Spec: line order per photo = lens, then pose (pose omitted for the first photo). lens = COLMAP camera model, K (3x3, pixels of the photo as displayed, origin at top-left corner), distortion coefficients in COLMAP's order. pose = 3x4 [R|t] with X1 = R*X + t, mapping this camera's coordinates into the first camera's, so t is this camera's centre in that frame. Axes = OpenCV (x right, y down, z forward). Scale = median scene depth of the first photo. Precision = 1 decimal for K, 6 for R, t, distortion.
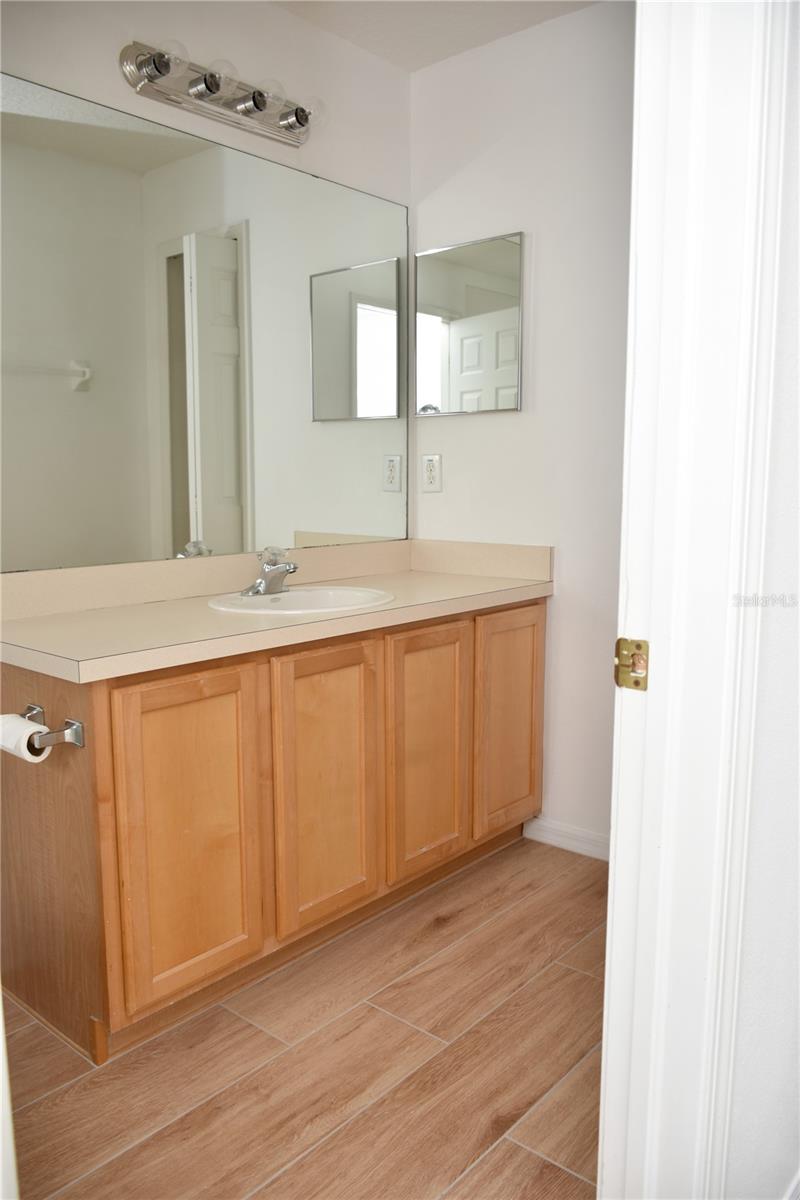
lens RADIAL K [[920.7, 0, 400.0], [0, 920.7, 600.0], [0, 0, 1]] dist [-0.019641, -0.006662]
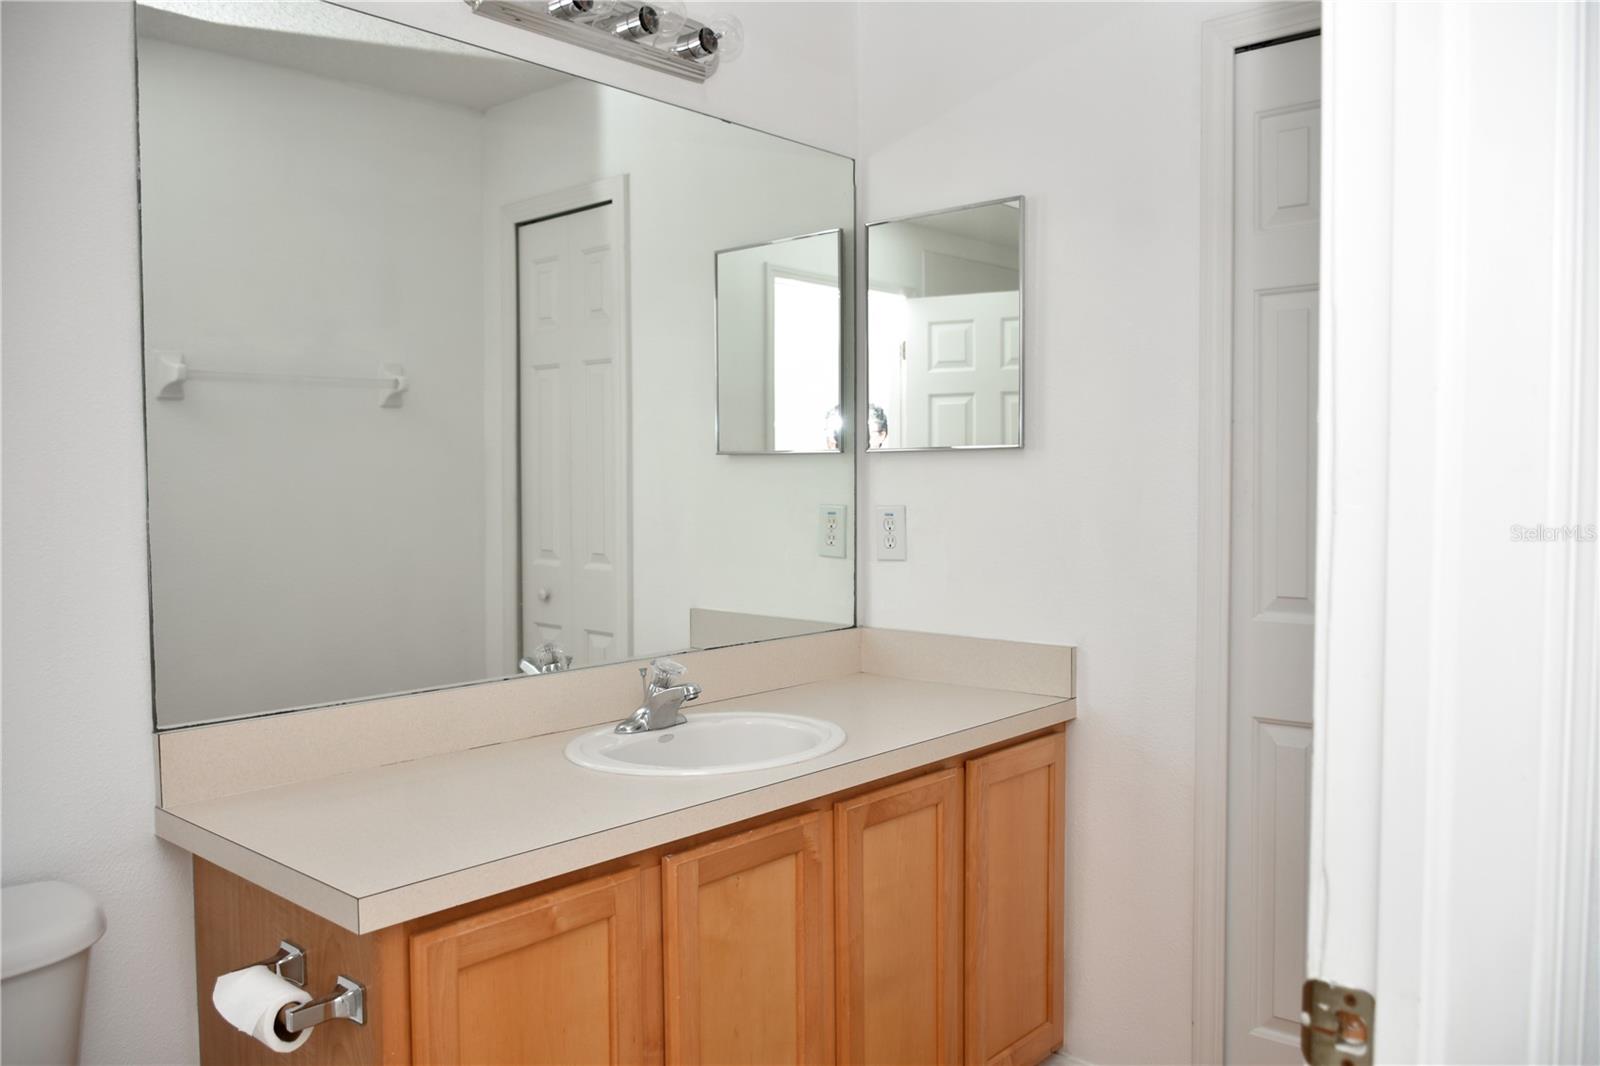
lens RADIAL K [[1227.6, 0, 800.0], [0, 1227.6, 533.0], [0, 0, 1]] dist [-0.019641, -0.006662]
pose [[0.999870, -0.003856, -0.015636, -0.024497], [0.002435, 0.995948, -0.089902, -0.069840], [0.015920, 0.089852, 0.995828, 0.105506]]
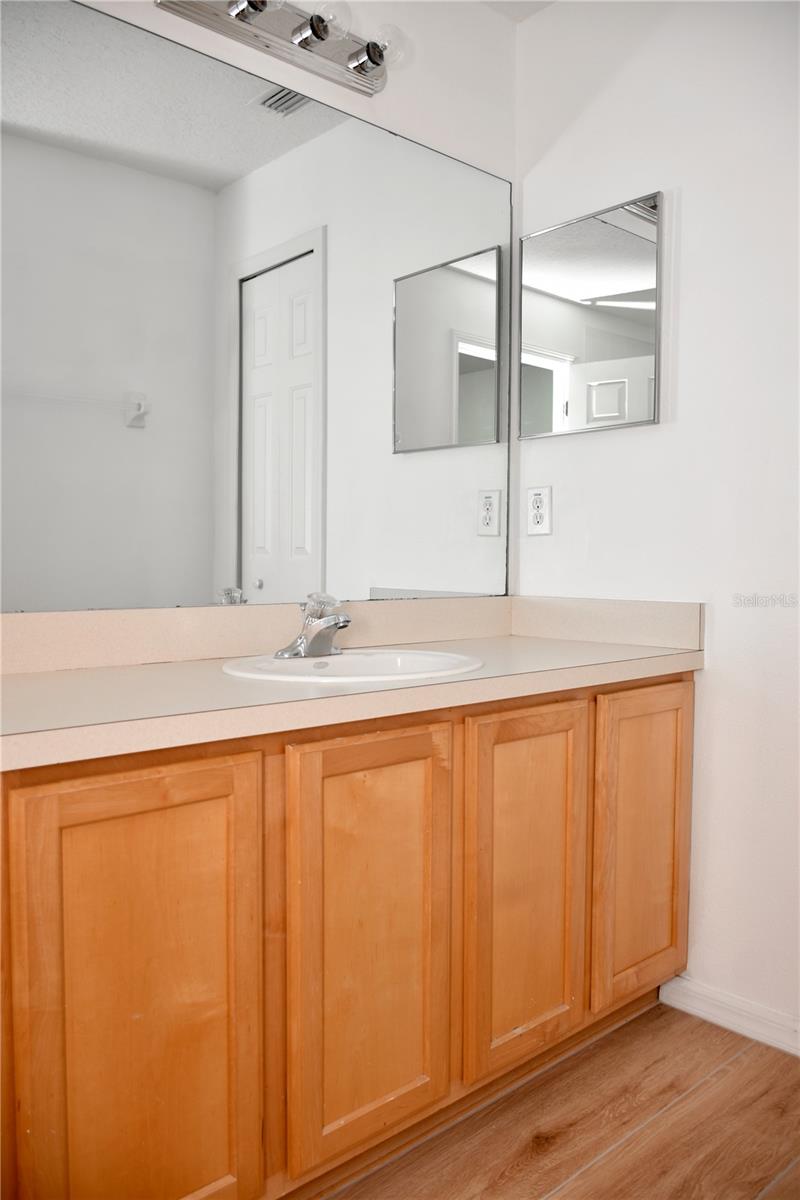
lens RADIAL K [[923.0, 0, 400.0], [0, 923.0, 600.0], [0, 0, 1]] dist [-0.023926, 0.004398]
pose [[0.992450, 0.012562, -0.122006, 0.017545], [-0.023560, 0.995742, -0.089118, 0.012603], [0.120367, 0.091320, 0.988520, 0.278620]]
